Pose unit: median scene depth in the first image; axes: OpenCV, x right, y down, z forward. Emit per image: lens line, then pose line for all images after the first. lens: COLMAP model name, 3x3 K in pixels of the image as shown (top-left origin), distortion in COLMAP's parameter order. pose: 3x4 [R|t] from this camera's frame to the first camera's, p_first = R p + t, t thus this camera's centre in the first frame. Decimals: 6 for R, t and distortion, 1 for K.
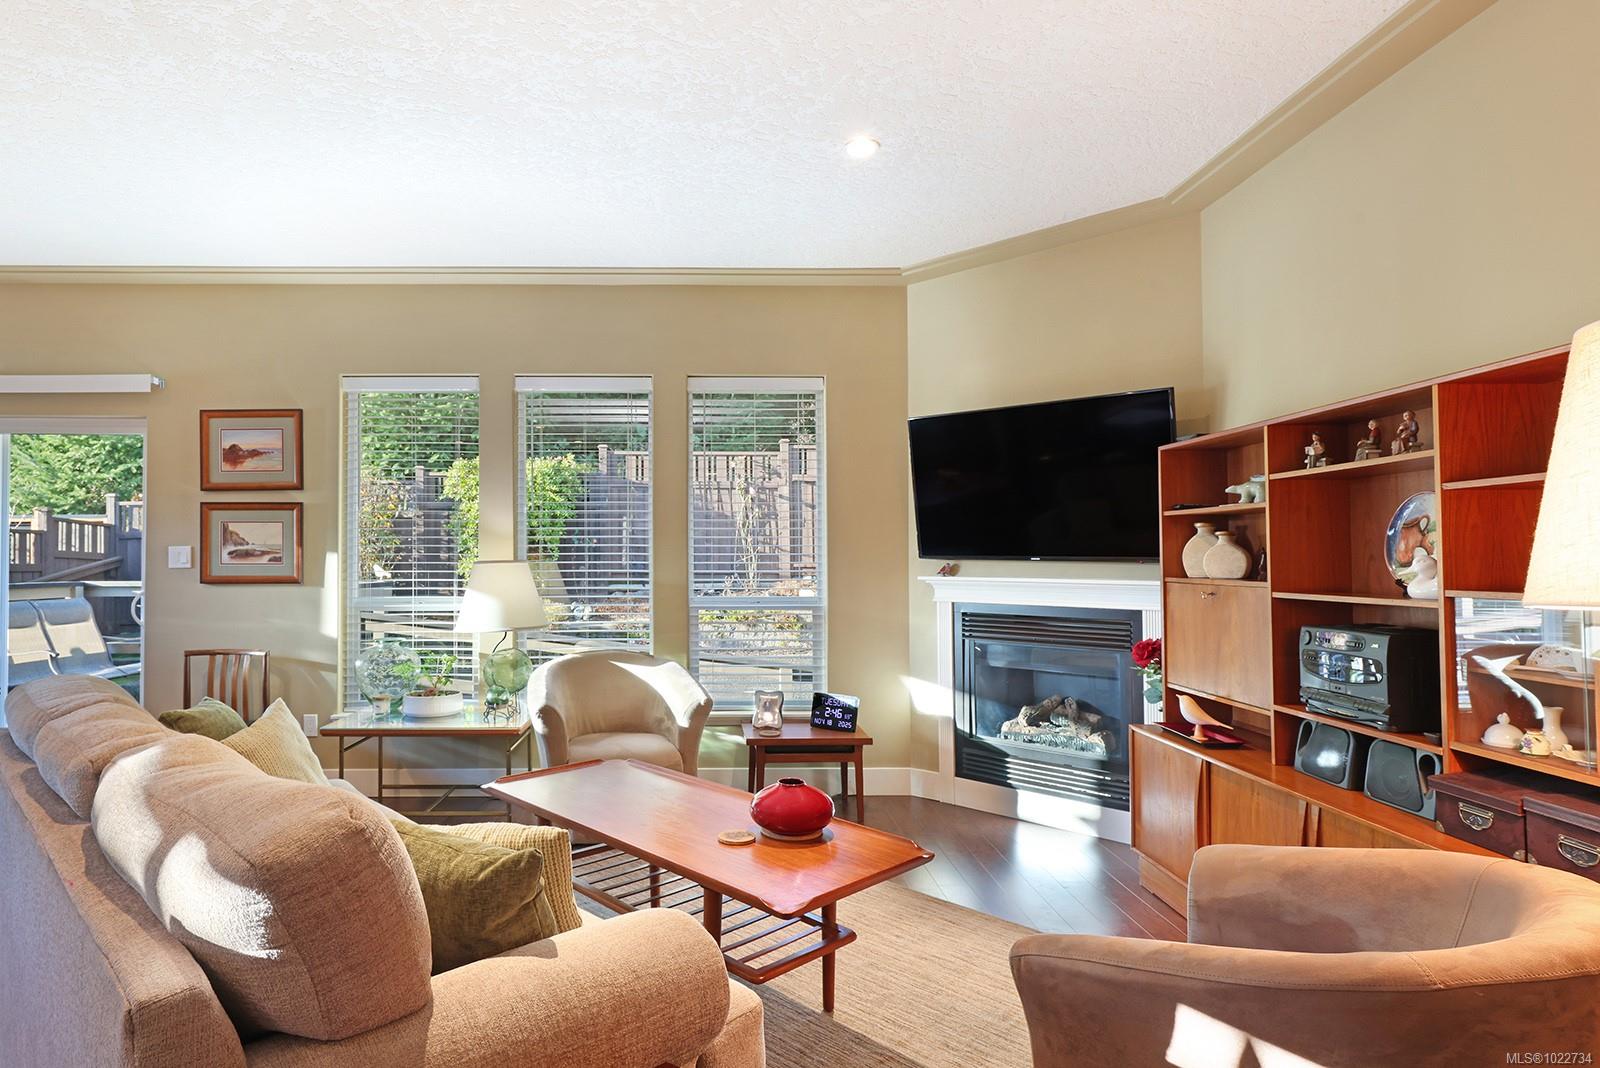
lens RADIAL K [[809.4, 0, 675.3], [0, 809.4, 541.3], [0, 0, 1]] dist [-0.002860, -0.000347]
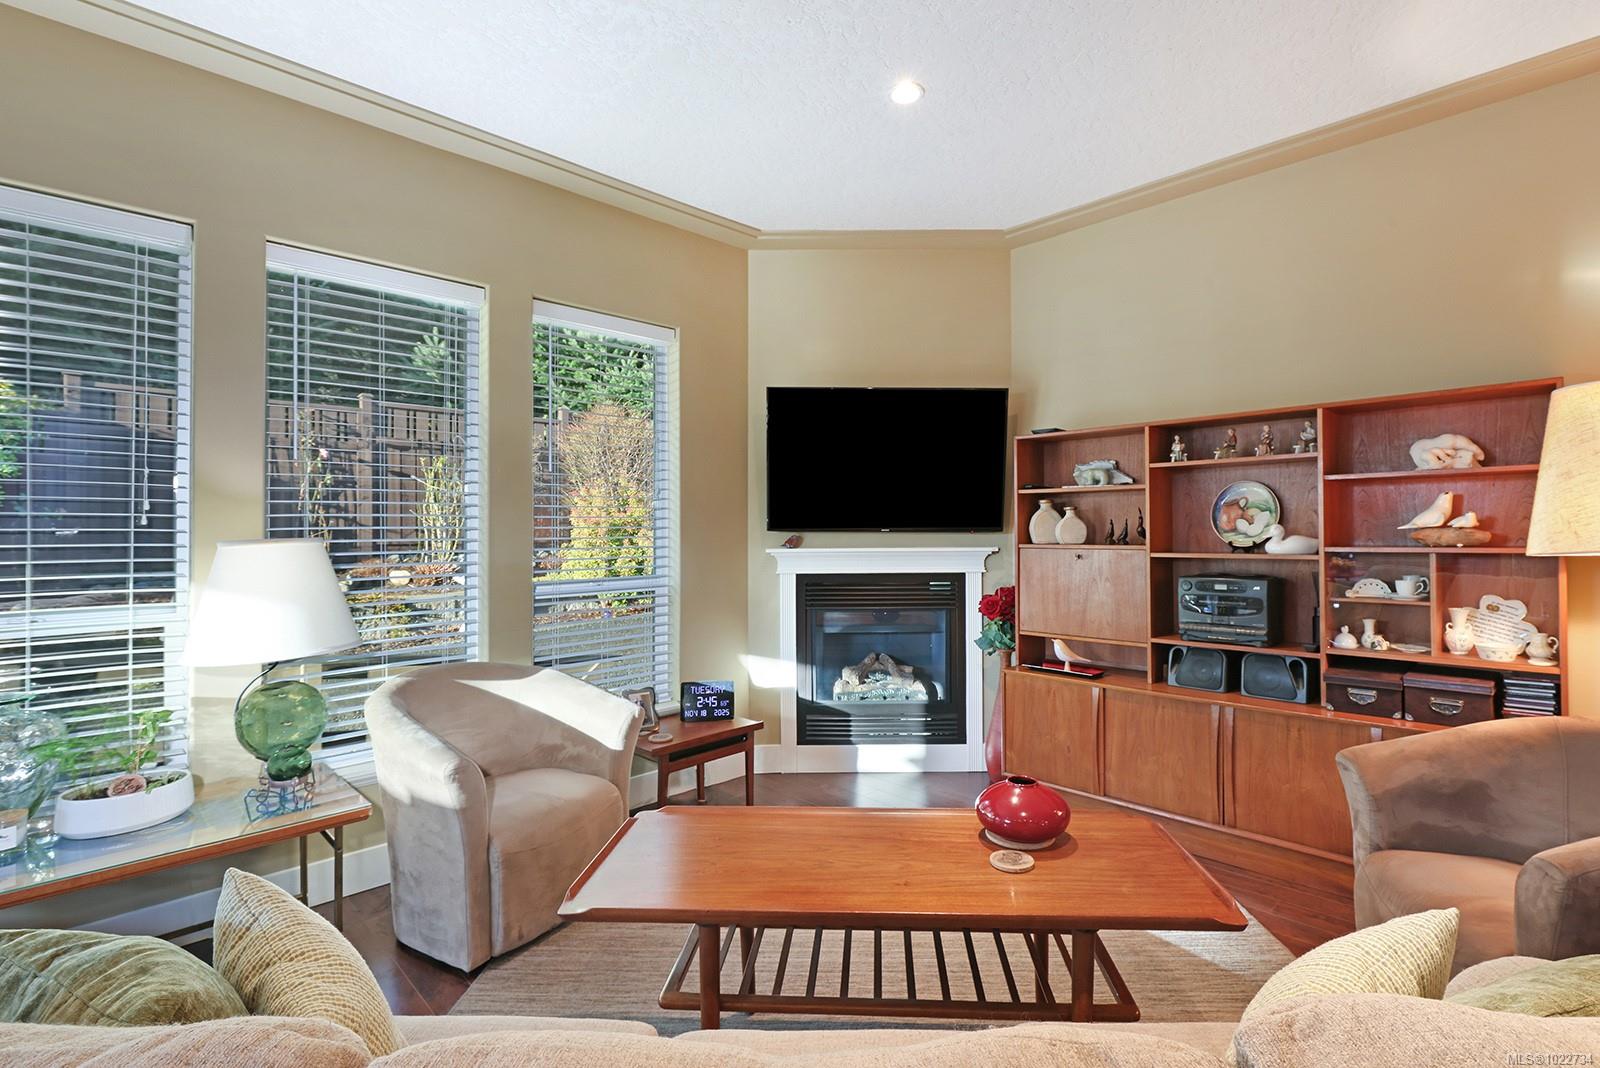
lens RADIAL K [[772.5, 0, 832.6], [0, 772.5, 520.4], [0, 0, 1]] dist [-0.001521, -0.000101]
pose [[0.709514, 0.002008, 0.704689, -0.328624], [-0.005512, 0.999981, 0.002700, 0.005956], [-0.704670, -0.005799, 0.709512, 0.300141]]
